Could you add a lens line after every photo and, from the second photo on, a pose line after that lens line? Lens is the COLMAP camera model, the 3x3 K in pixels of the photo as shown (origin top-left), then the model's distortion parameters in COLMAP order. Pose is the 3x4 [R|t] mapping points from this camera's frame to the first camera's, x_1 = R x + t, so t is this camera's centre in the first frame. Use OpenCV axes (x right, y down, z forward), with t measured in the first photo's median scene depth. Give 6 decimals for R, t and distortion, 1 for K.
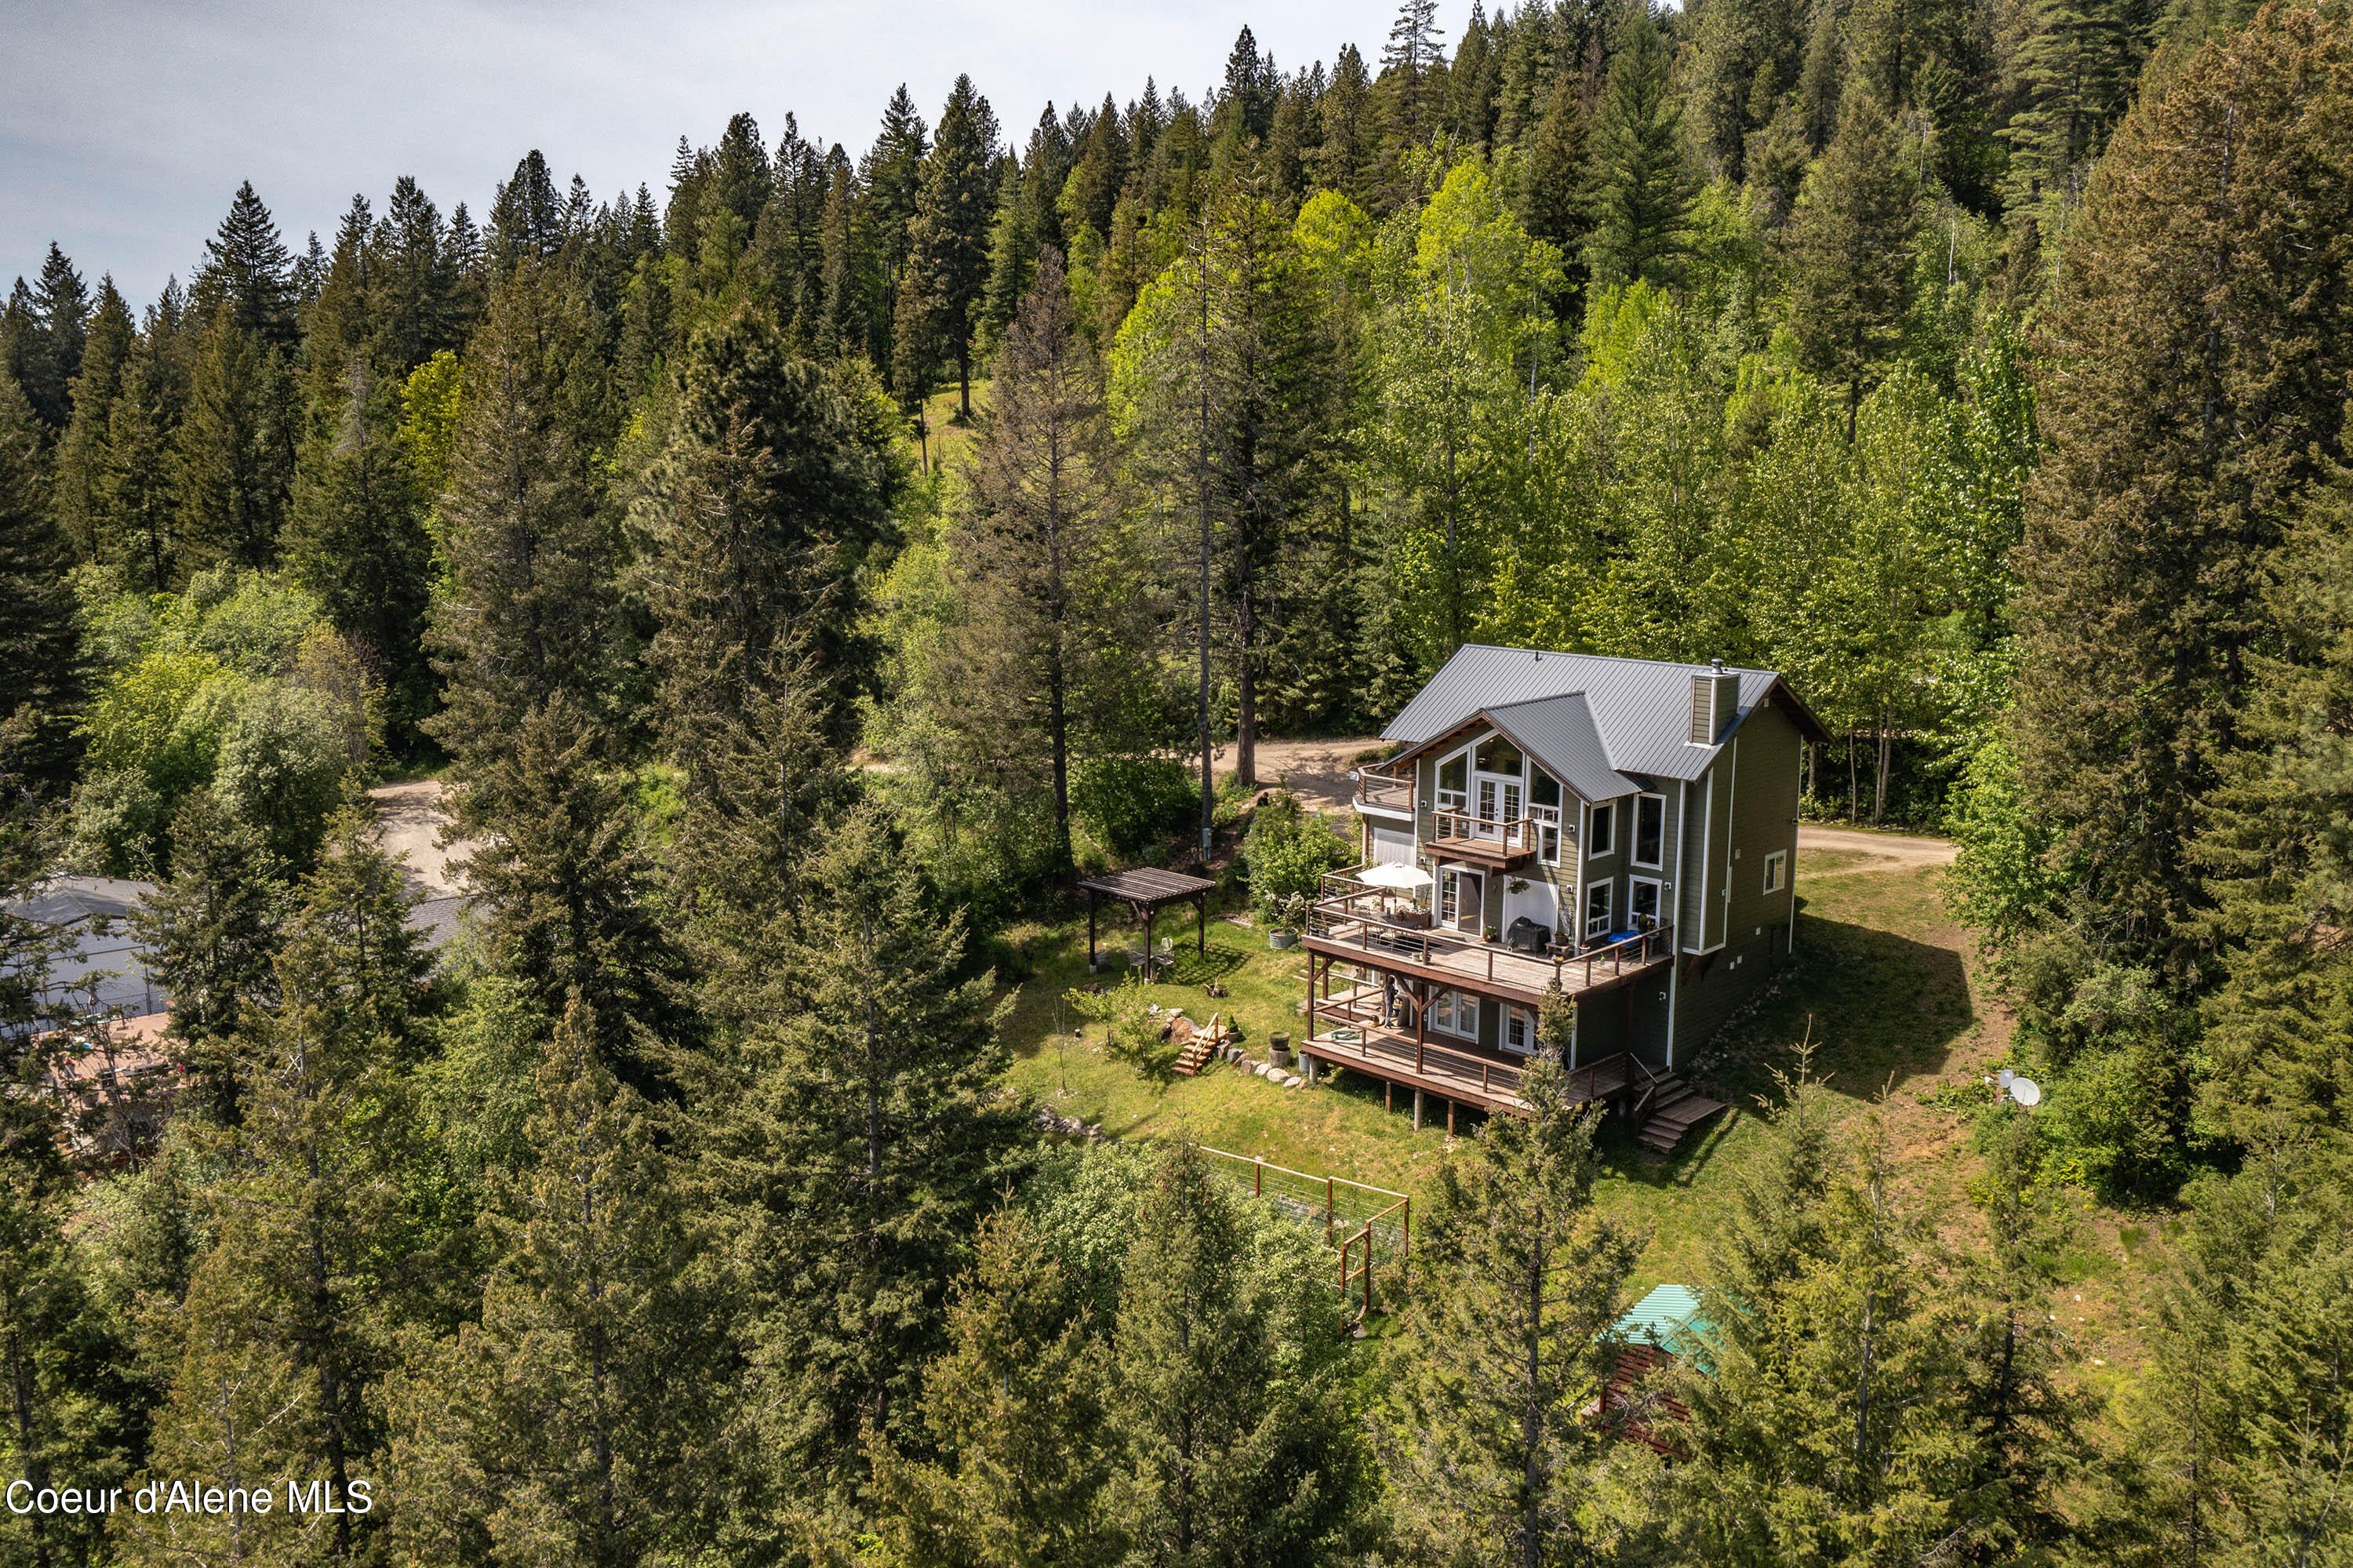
lens RADIAL K [[1891.6, 0, 1176.5], [0, 1891.6, 784.0], [0, 0, 1]] dist [0.002076, -0.004690]
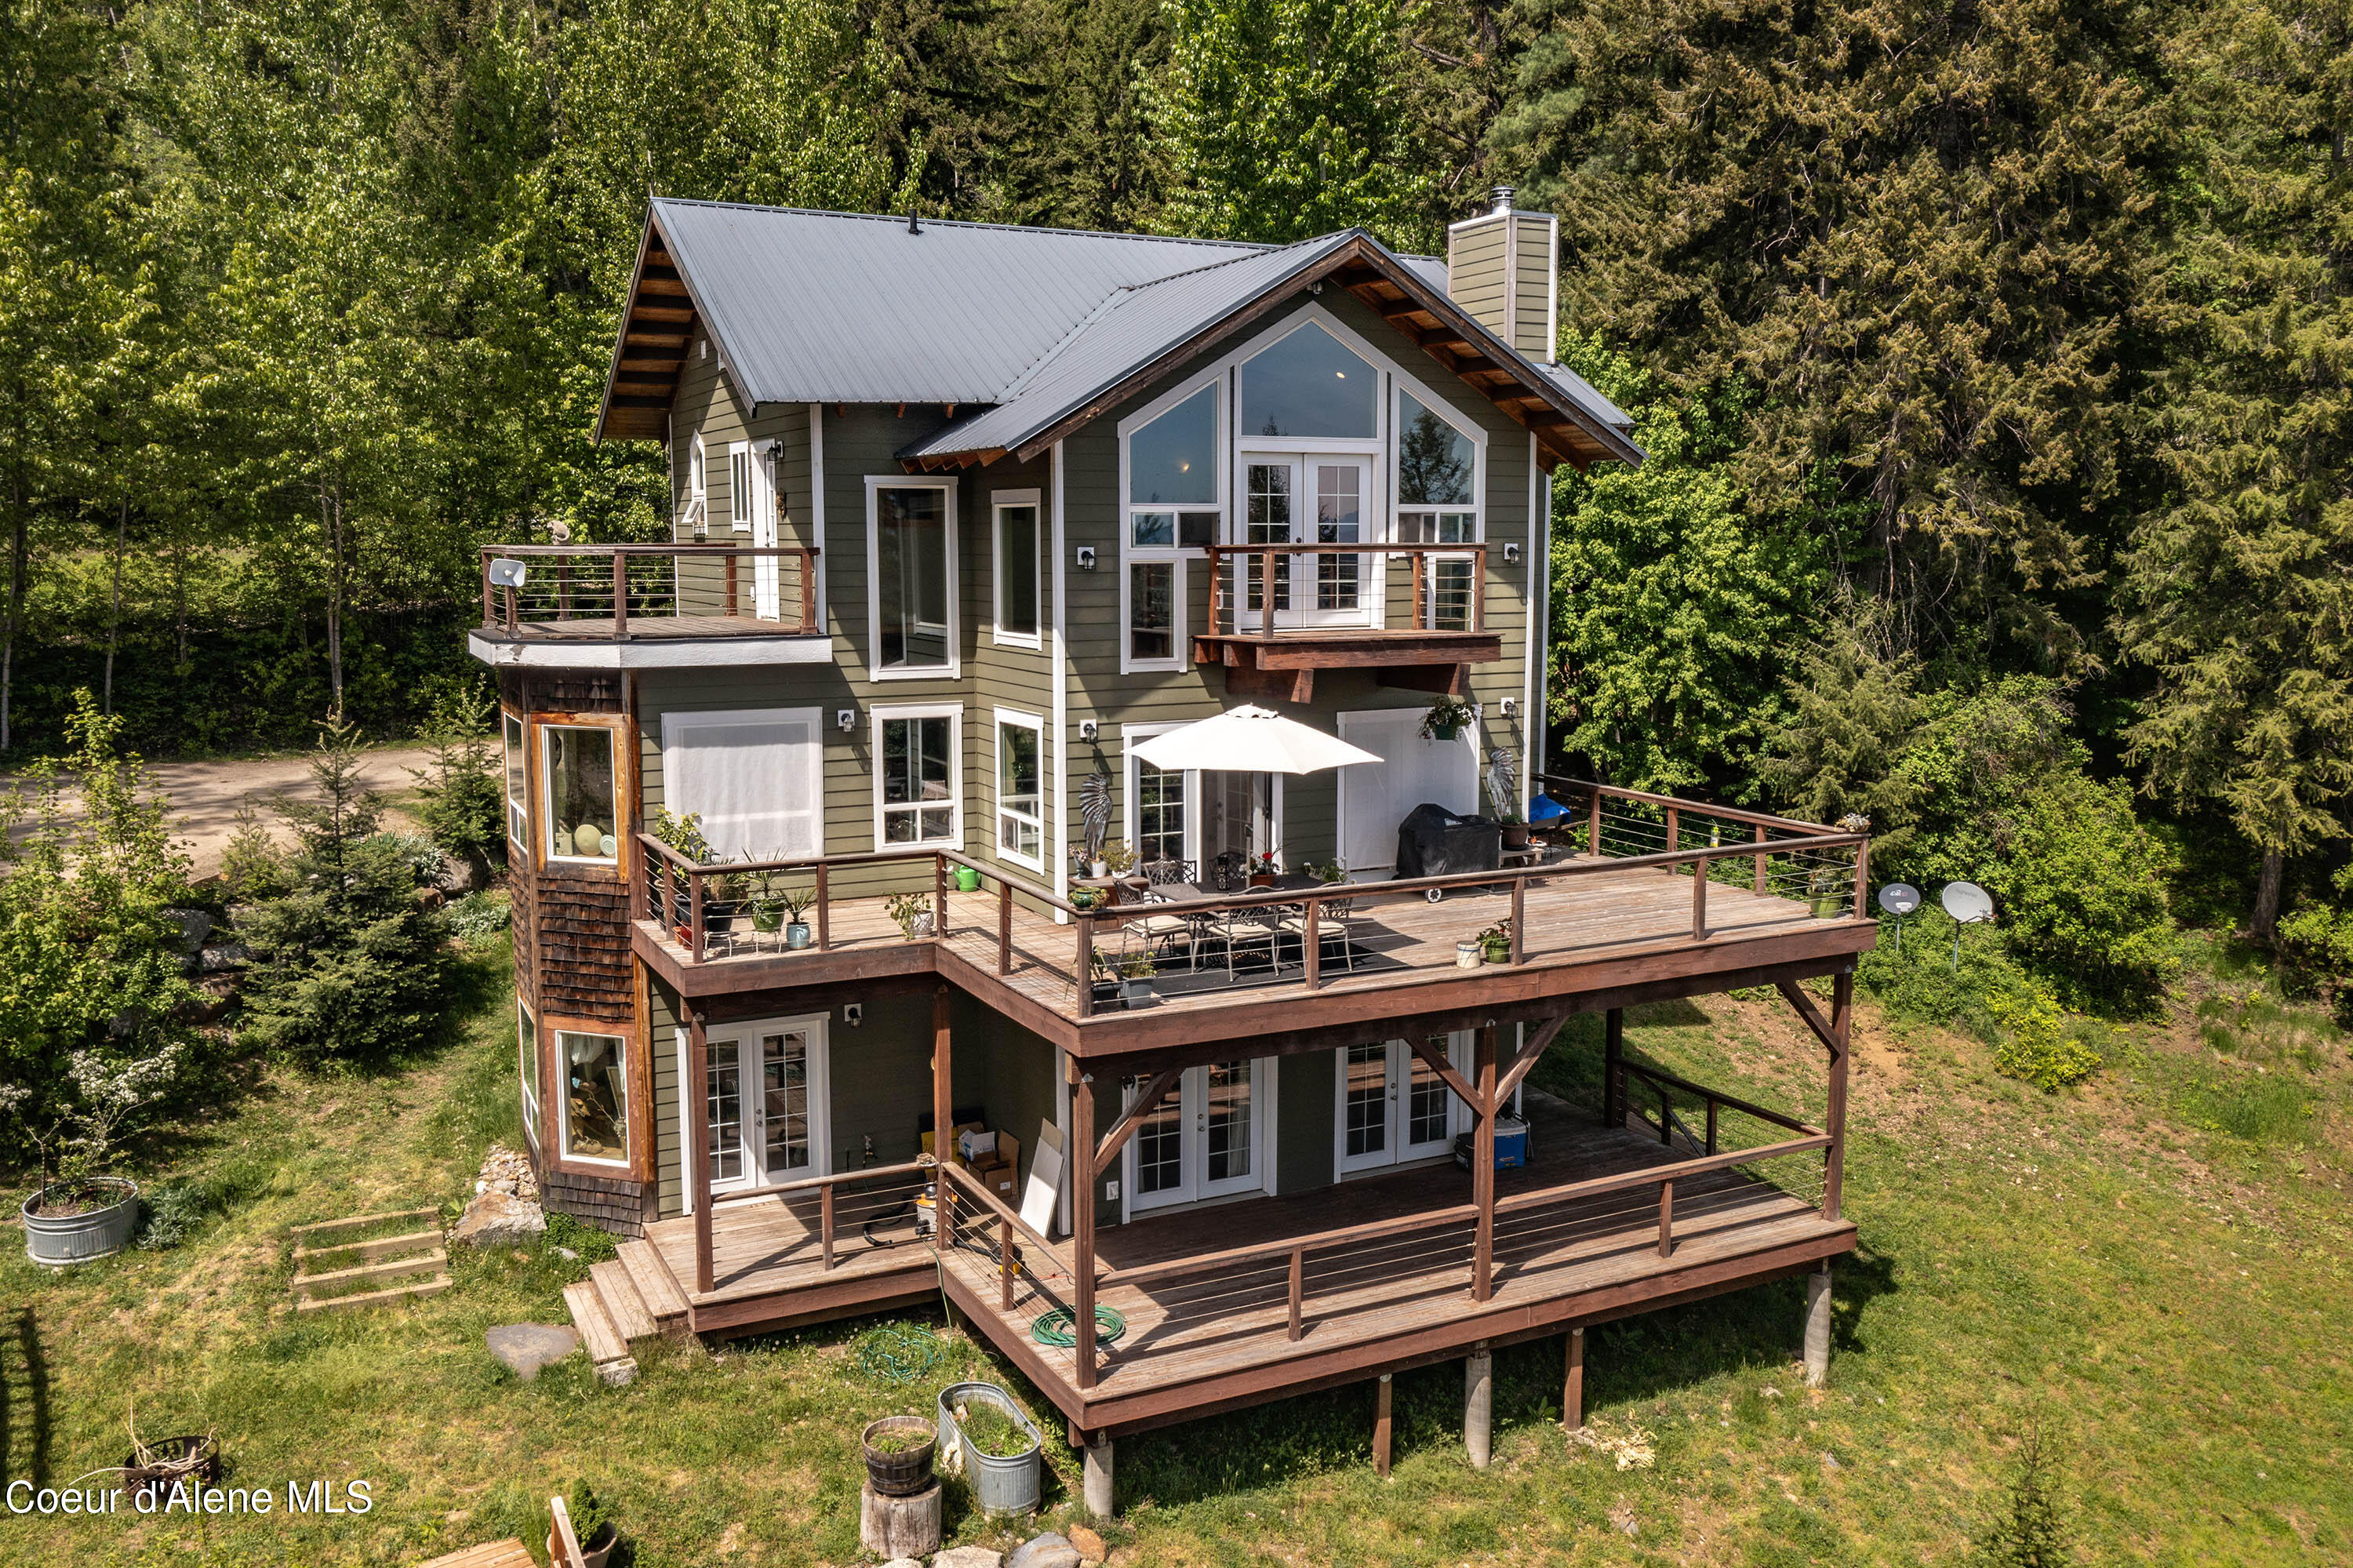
lens RADIAL K [[1891.6, 0, 1176.5], [0, 1891.6, 784.0], [0, 0, 1]] dist [0.002076, -0.004690]
pose [[0.304283, -0.126860, 0.944097, -0.189473], [0.170851, 0.982289, 0.076926, 0.027778], [-0.937135, 0.137893, 0.320568, 0.912501]]
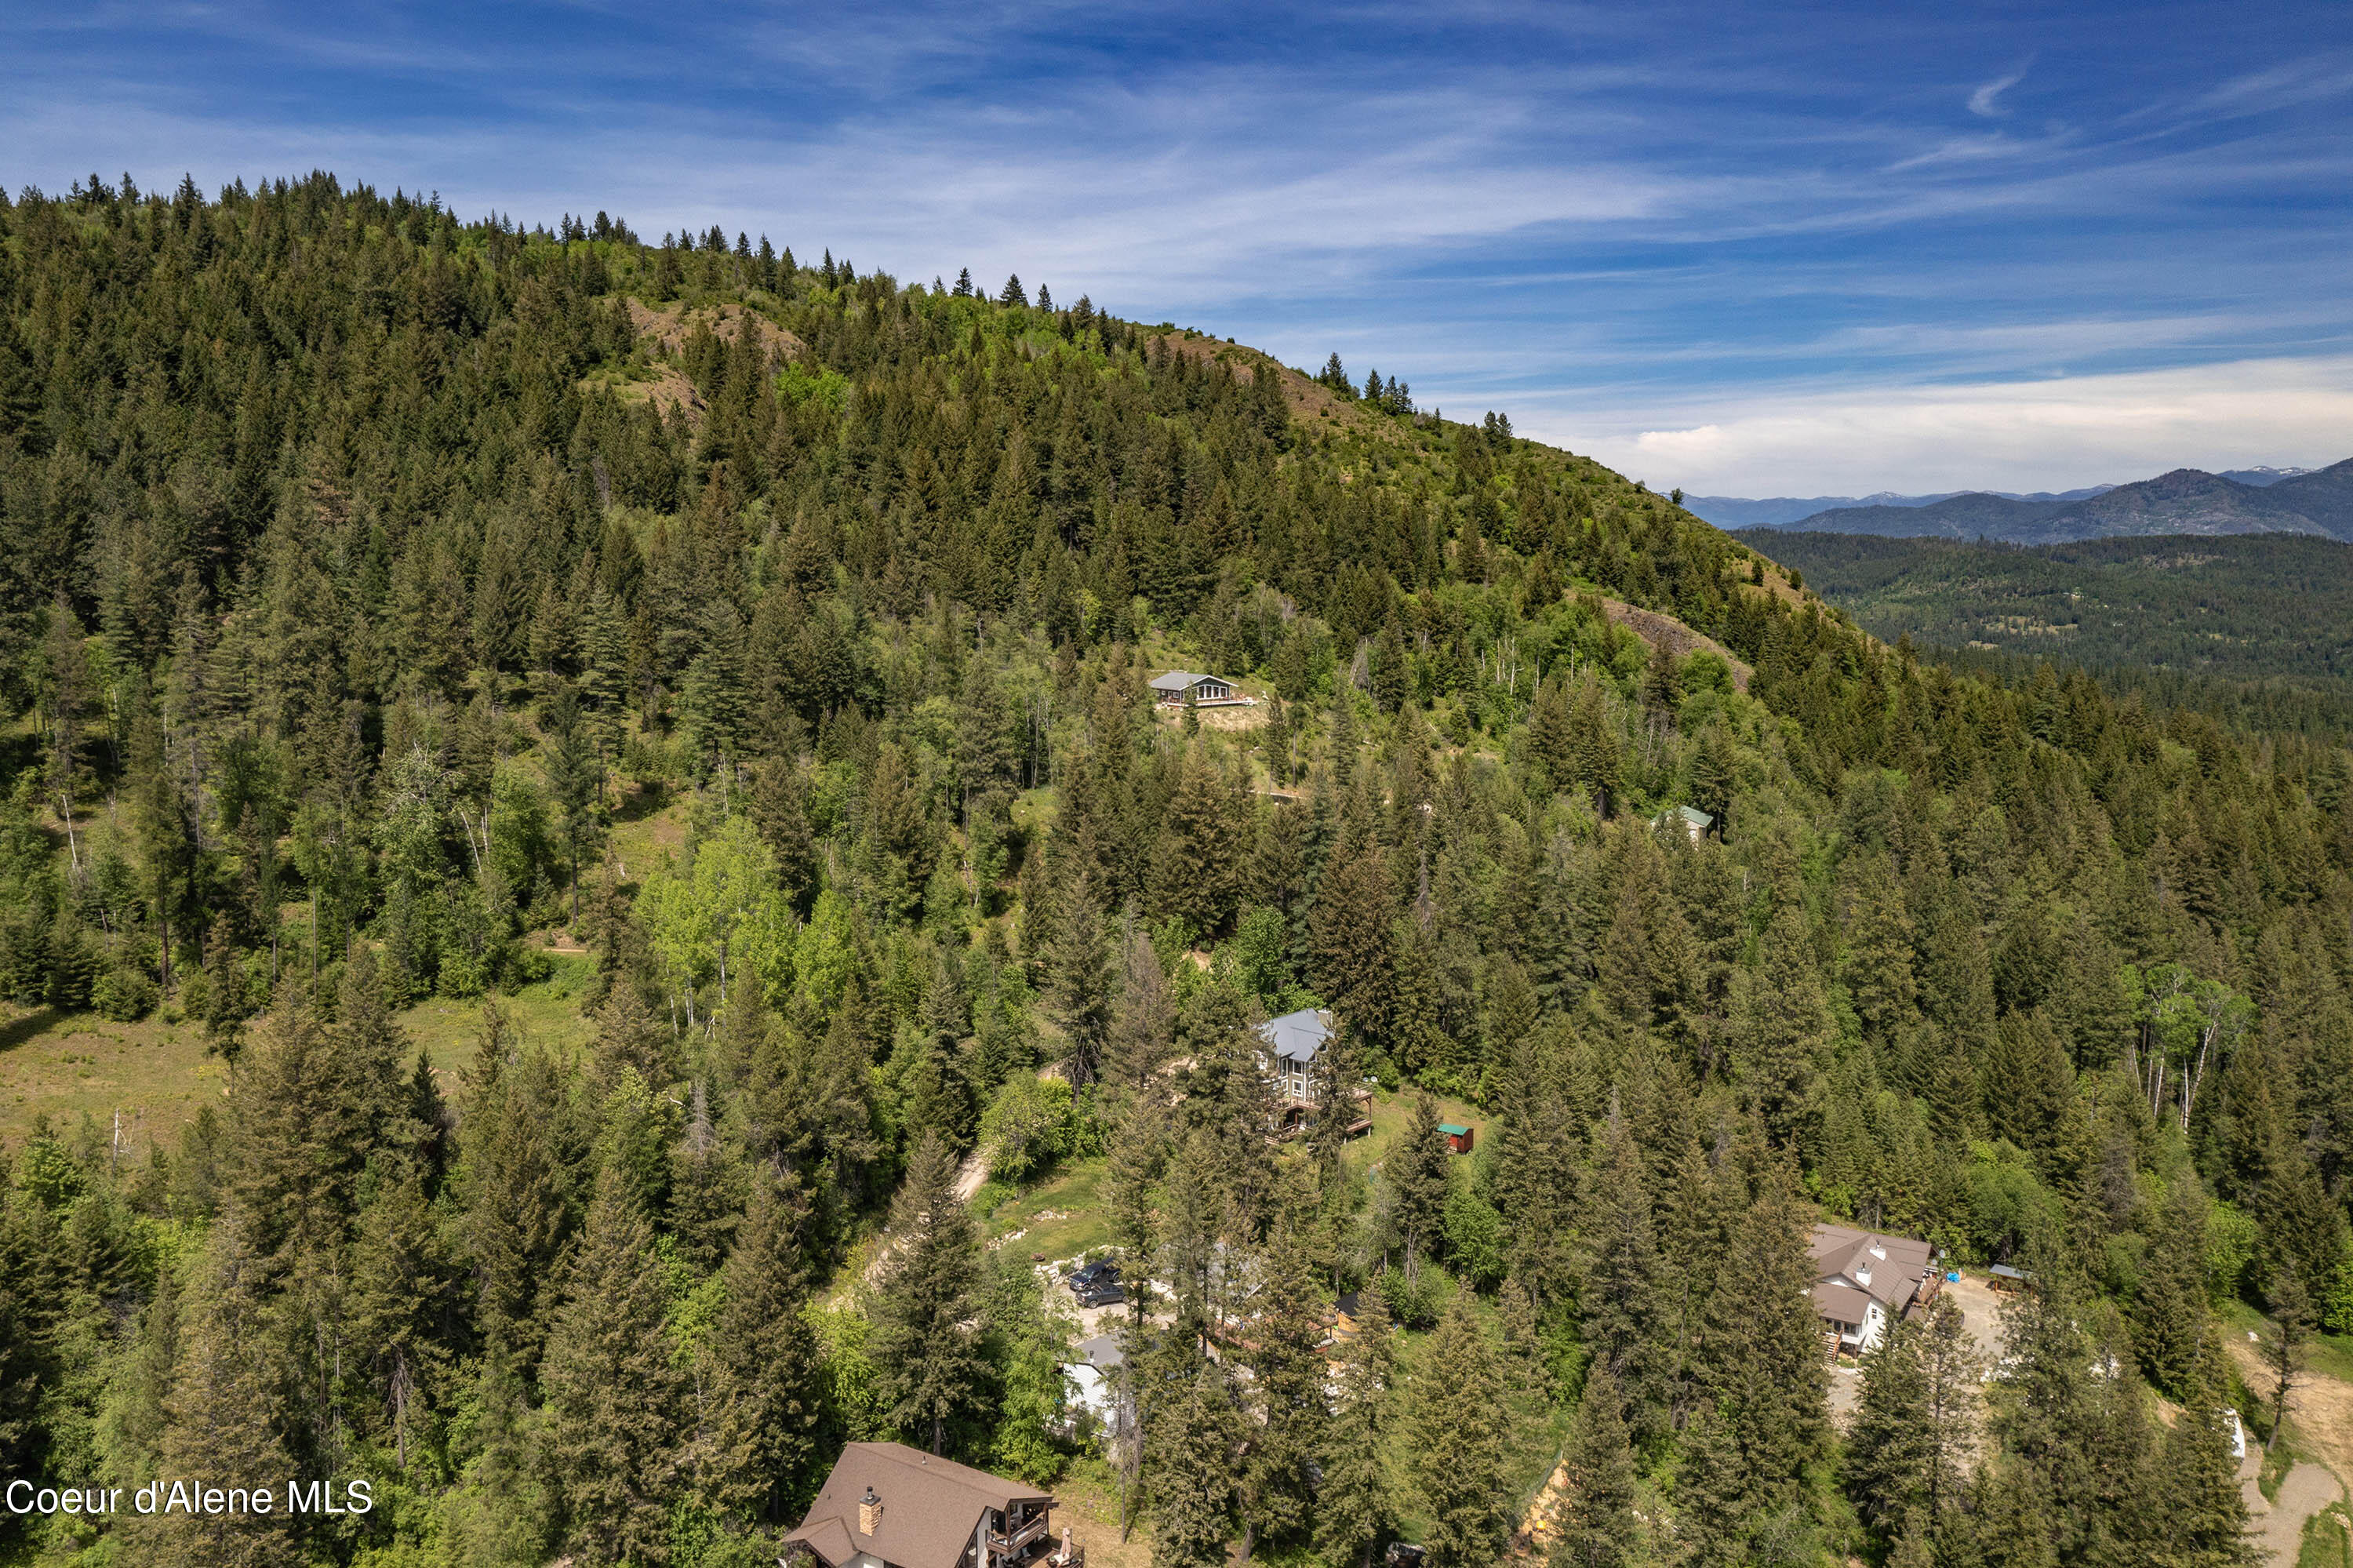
lens RADIAL K [[1891.6, 0, 1176.5], [0, 1891.6, 784.0], [0, 0, 1]] dist [0.002076, -0.004690]
pose [[-0.051859, -0.126837, 0.990567, -3.524091], [0.179914, 0.974485, 0.134197, -1.096141], [-0.982314, 0.185176, -0.027716, 1.290843]]
